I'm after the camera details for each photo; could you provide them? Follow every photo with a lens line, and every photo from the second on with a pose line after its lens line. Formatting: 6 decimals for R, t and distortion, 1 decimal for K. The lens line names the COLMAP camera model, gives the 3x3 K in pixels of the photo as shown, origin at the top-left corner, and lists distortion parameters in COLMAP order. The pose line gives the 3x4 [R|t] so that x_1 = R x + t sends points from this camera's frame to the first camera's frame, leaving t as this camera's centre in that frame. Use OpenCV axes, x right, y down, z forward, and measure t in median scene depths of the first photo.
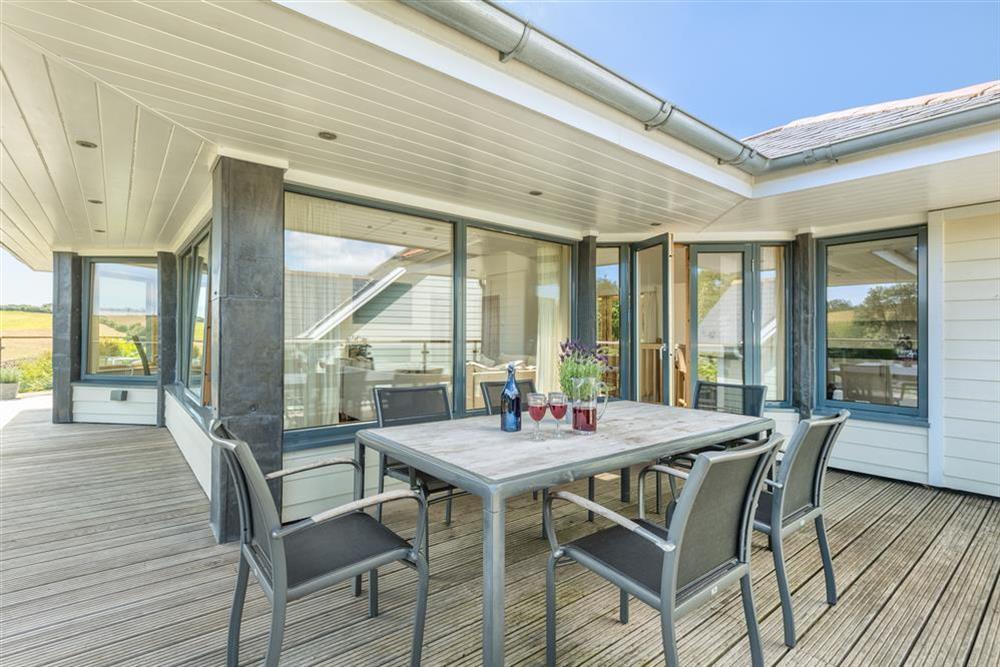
lens RADIAL K [[469.1, 0, 497.9], [0, 469.1, 331.0], [0, 0, 1]] dist [0.000651, 0.000172]
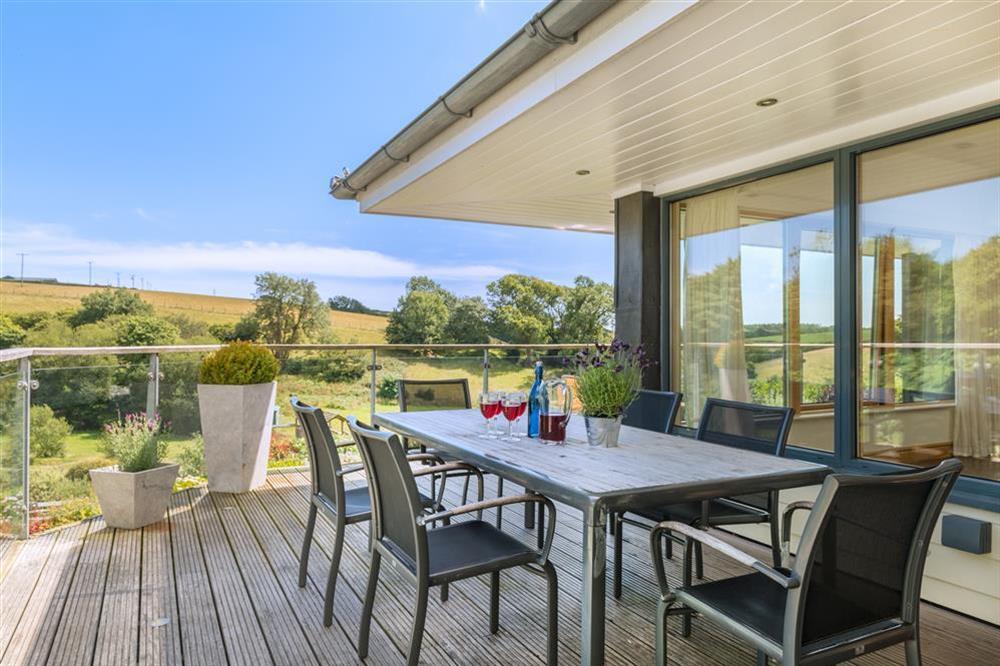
lens RADIAL K [[657.0, 0, 495.0], [0, 657.0, 335.7], [0, 0, 1]] dist [0.024995, -0.001060]
pose [[-0.201000, -0.003986, -0.979583, 0.910075], [0.007415, 0.999957, -0.005590, 0.007150], [0.979563, -0.008387, -0.200962, 0.764150]]
